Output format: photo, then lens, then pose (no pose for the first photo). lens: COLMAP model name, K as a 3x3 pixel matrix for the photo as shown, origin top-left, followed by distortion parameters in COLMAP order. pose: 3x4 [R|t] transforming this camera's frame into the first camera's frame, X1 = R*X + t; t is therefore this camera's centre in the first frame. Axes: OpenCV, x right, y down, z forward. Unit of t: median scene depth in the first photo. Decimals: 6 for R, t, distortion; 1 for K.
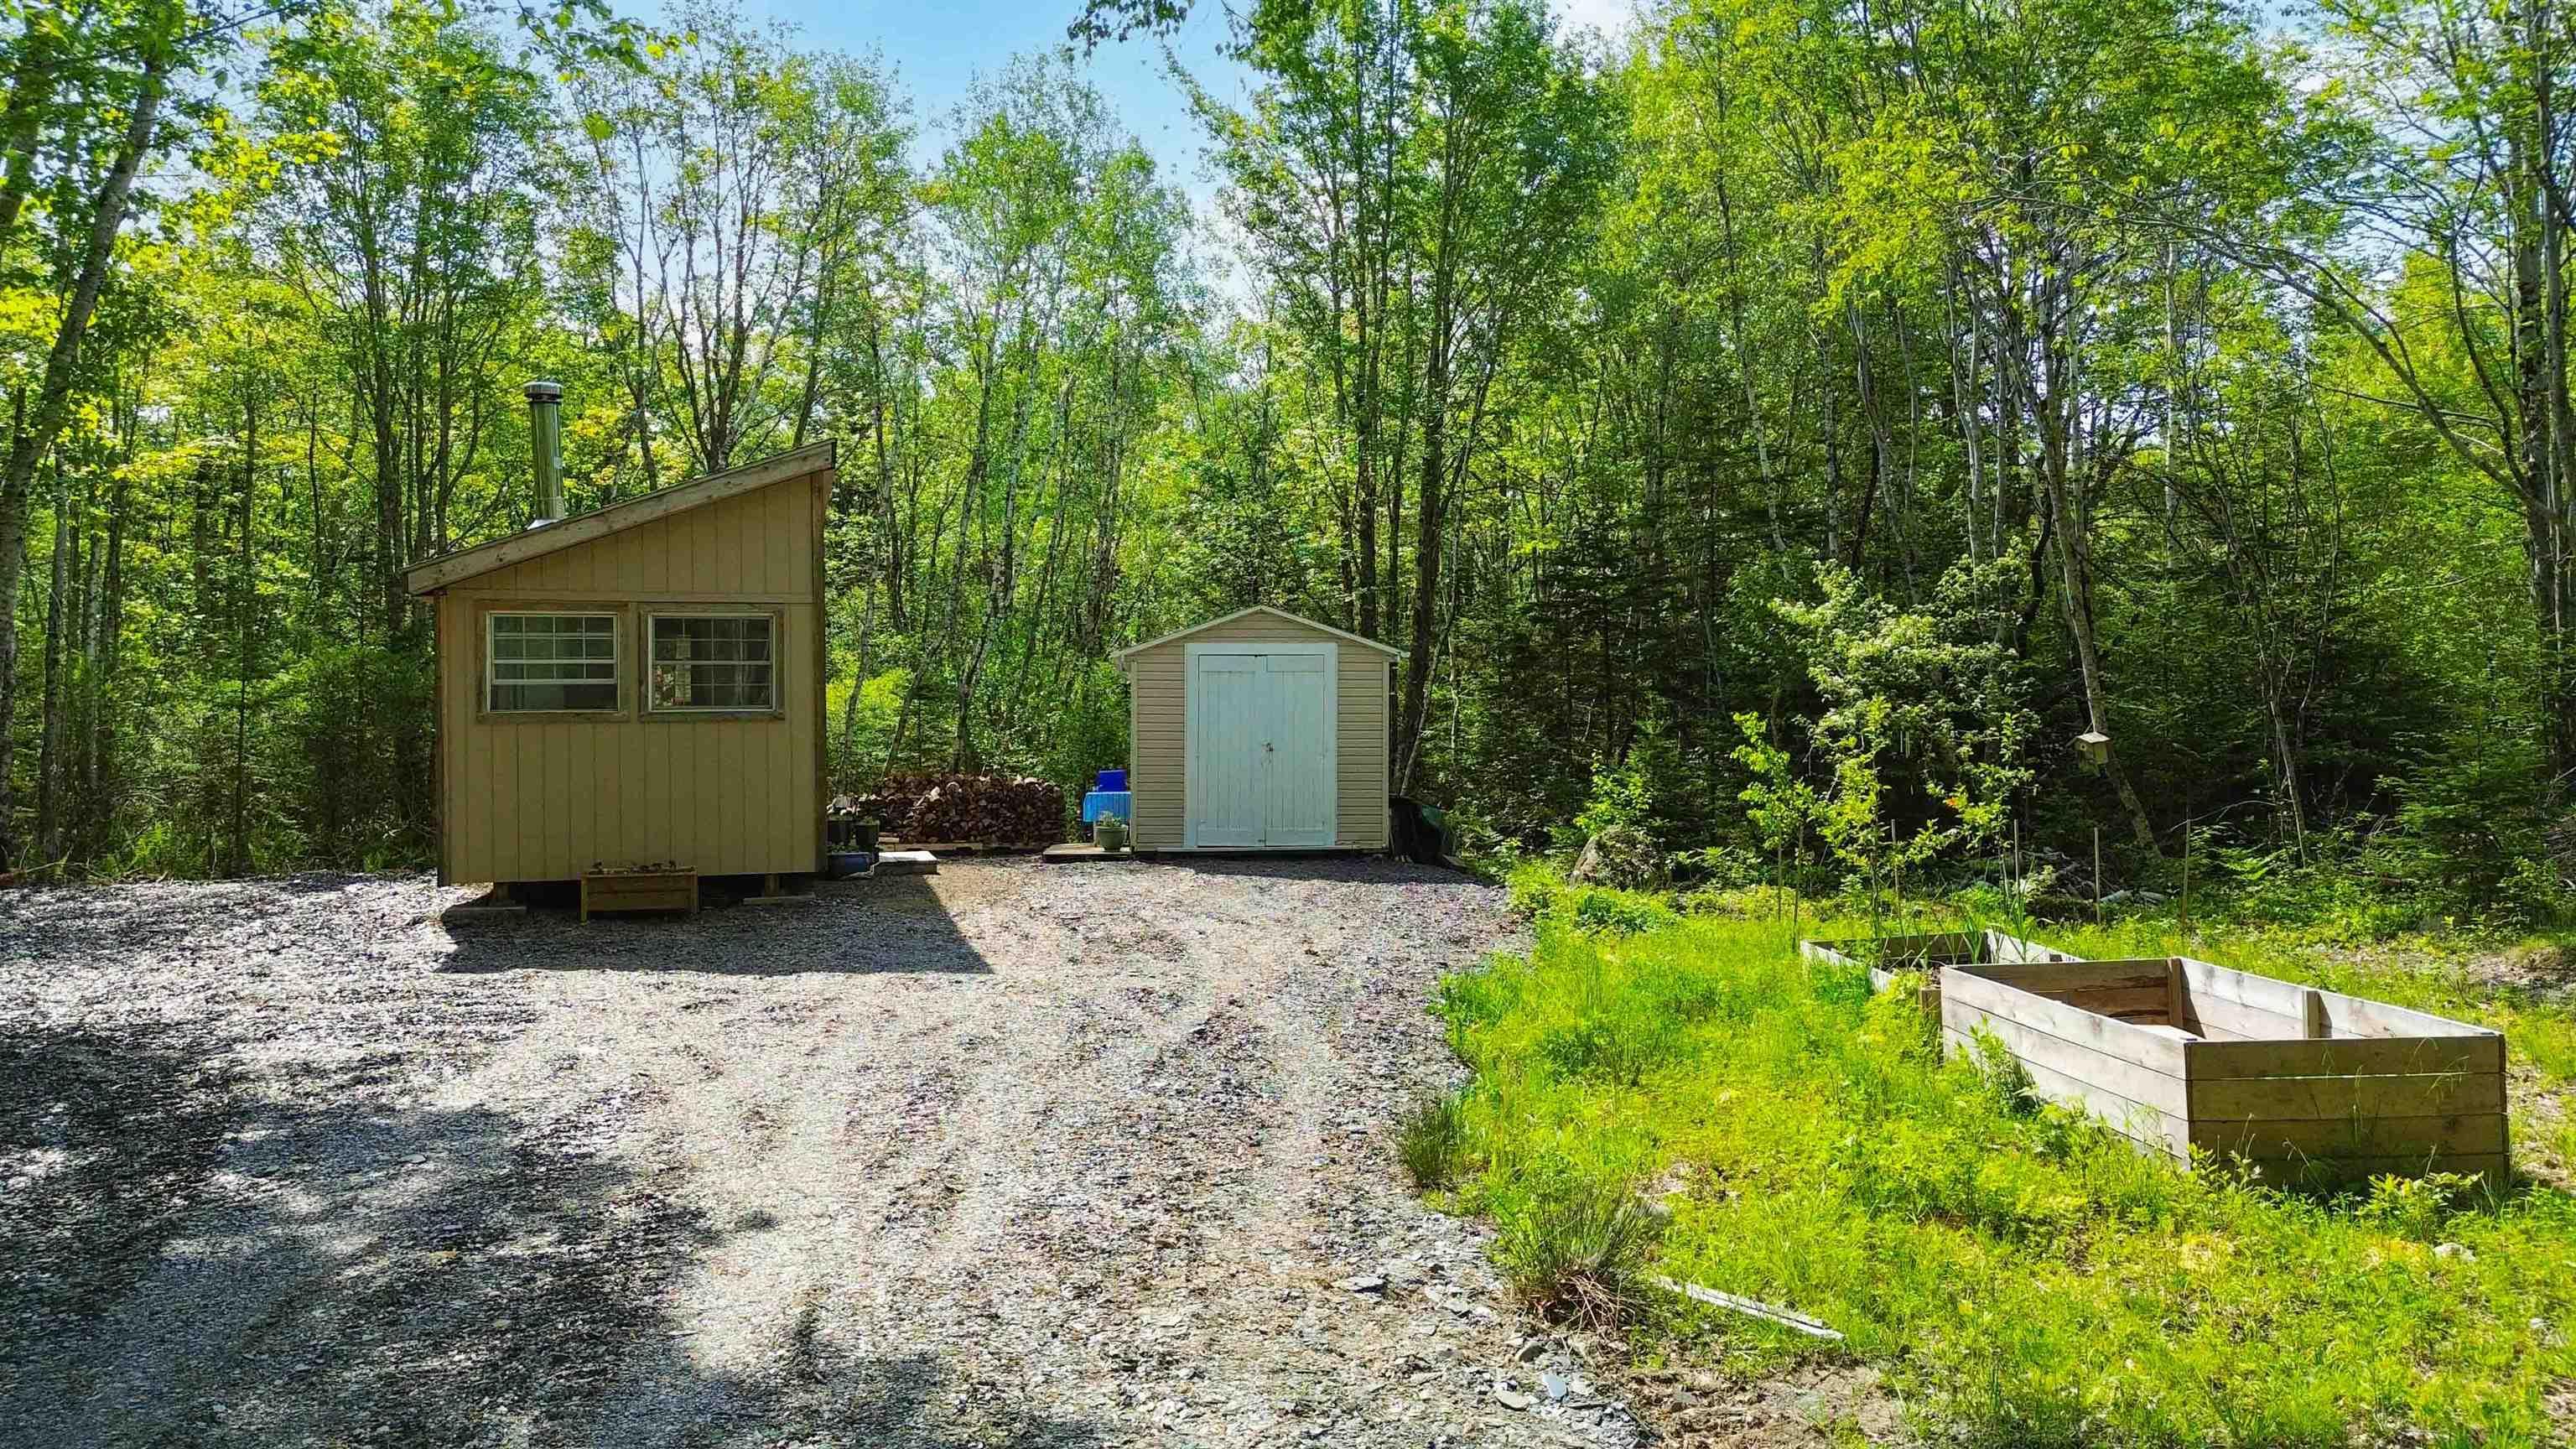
lens RADIAL K [[1830.8, 0, 1290.3], [0, 1830.8, 722.2], [0, 0, 1]] dist [0.068593, -0.056070]
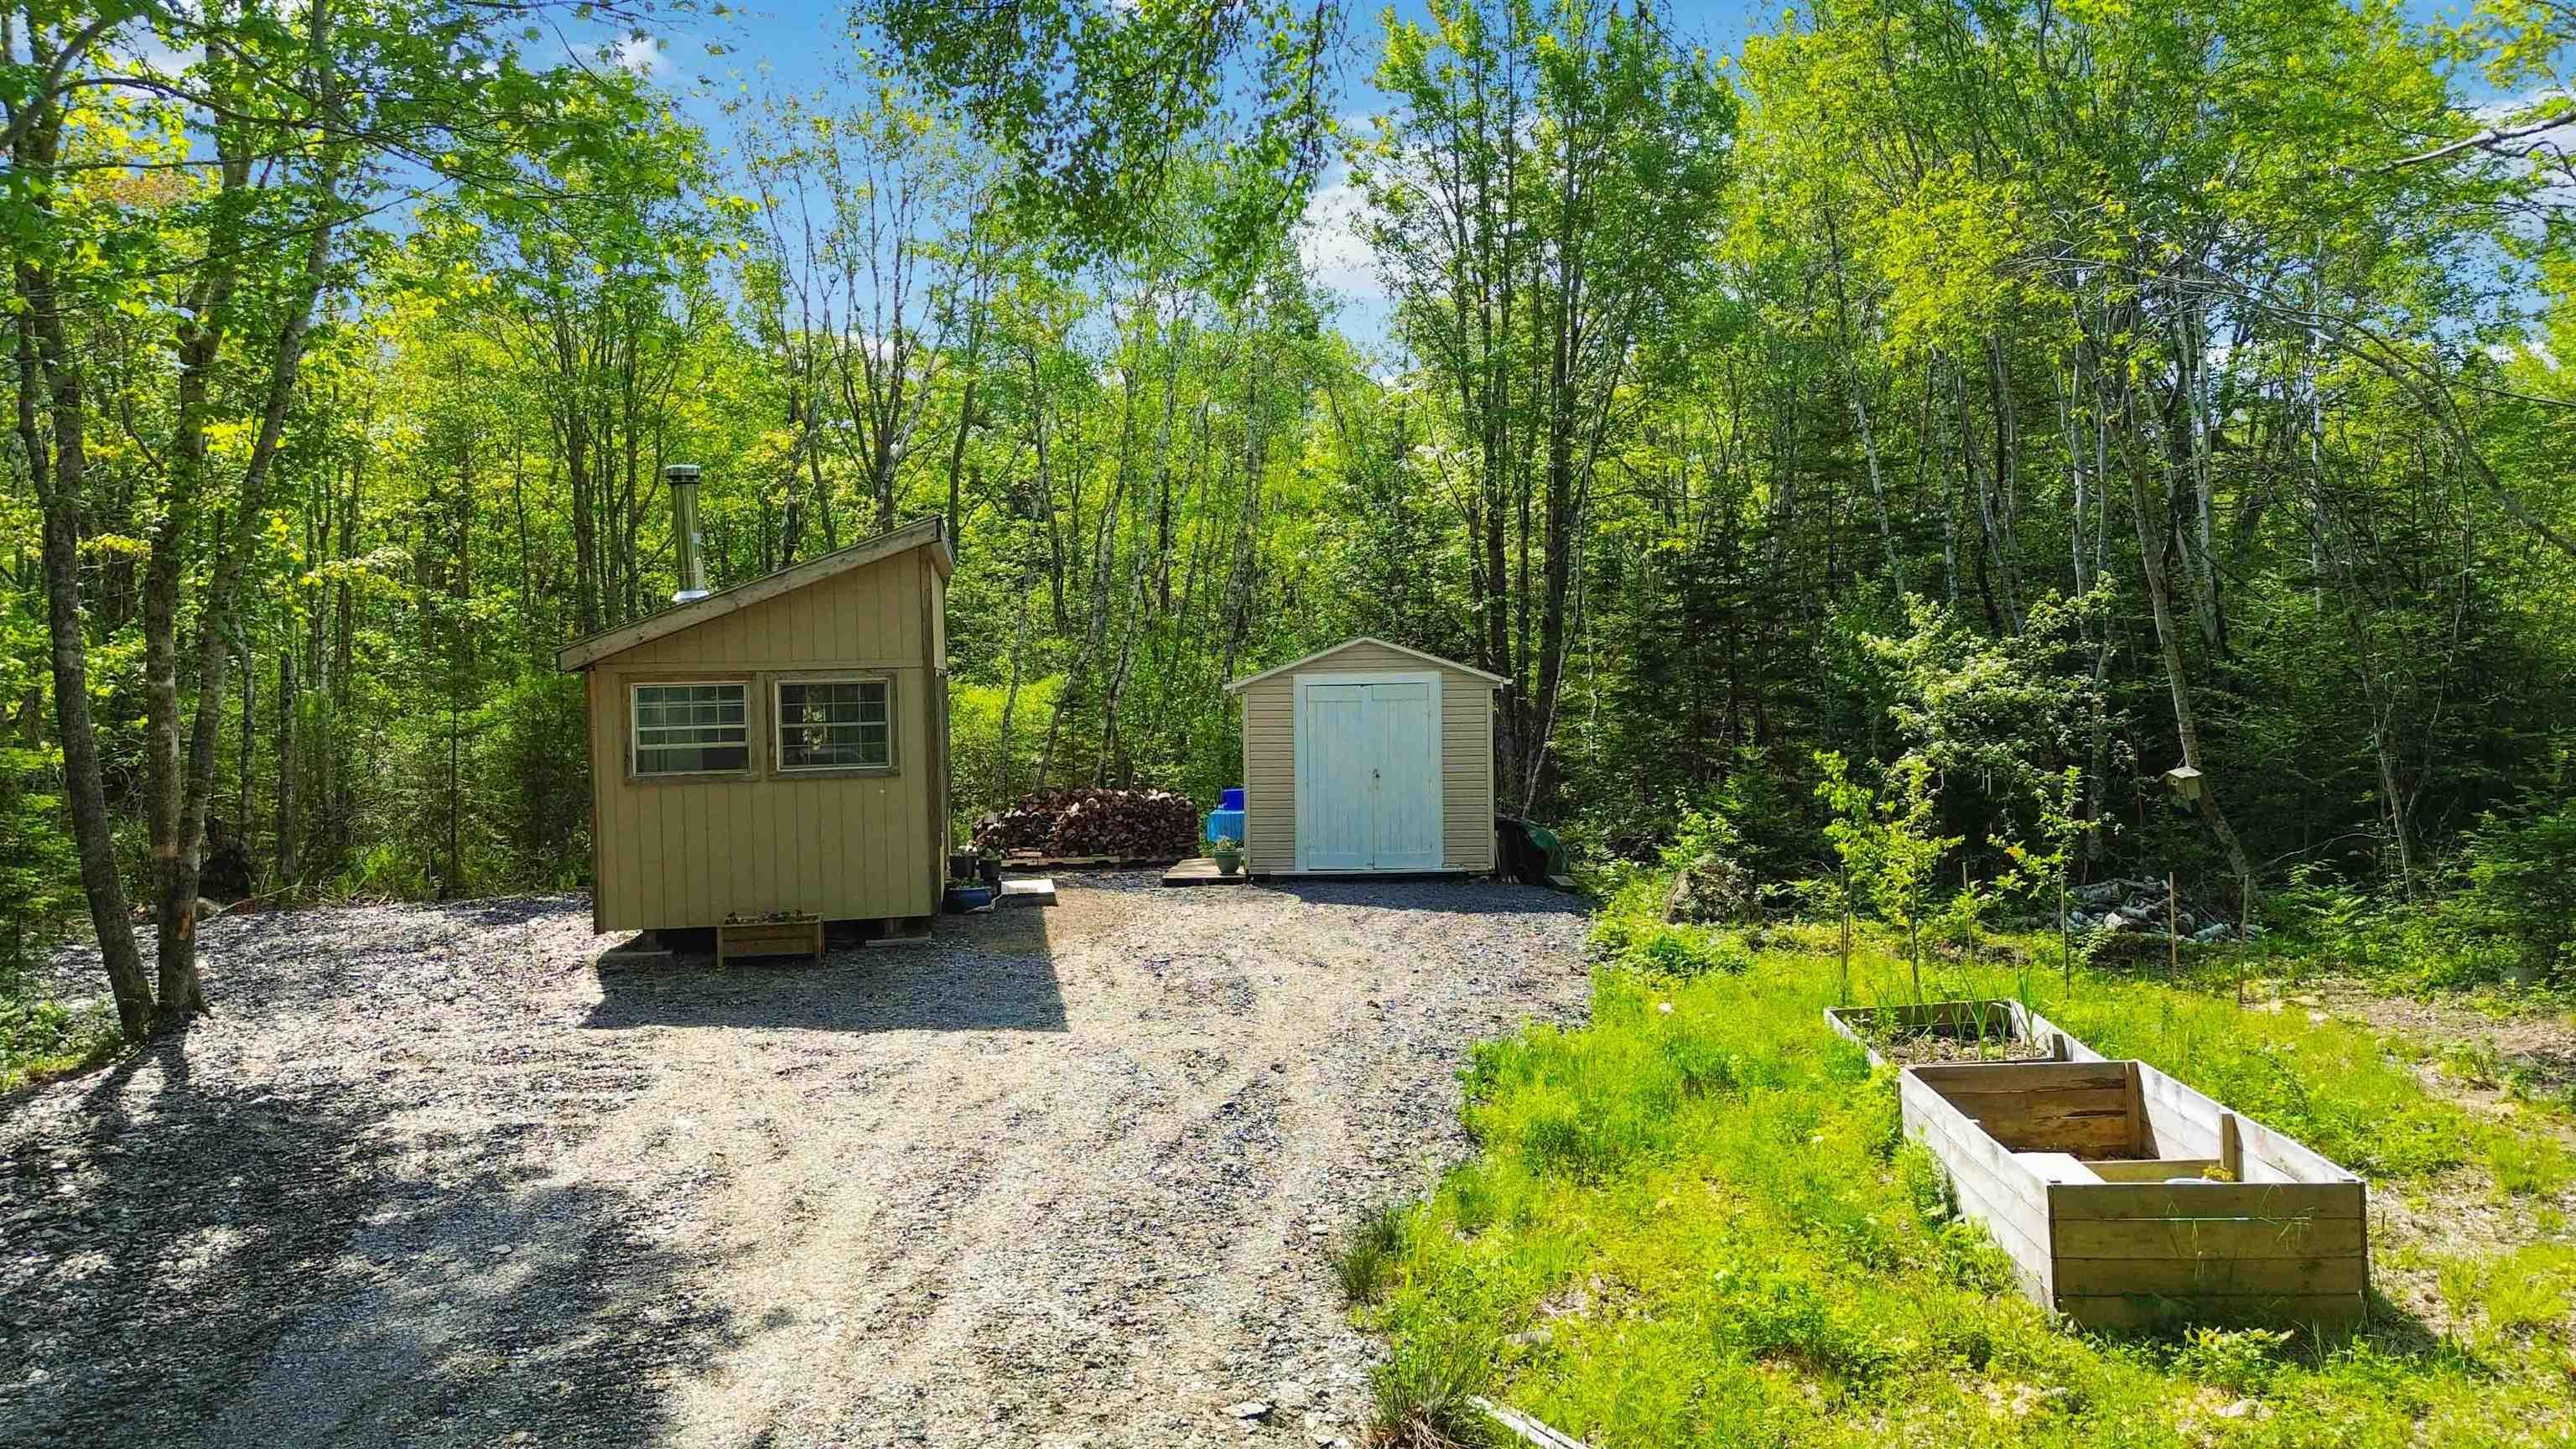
lens RADIAL K [[1830.8, 0, 1284.6], [0, 1830.8, 727.6], [0, 0, 1]] dist [0.068593, -0.056070]
pose [[0.993732, -0.013648, -0.110949, 0.071173], [0.016554, 0.999542, 0.025318, -0.053888], [0.110553, -0.026996, 0.993504, -0.045170]]
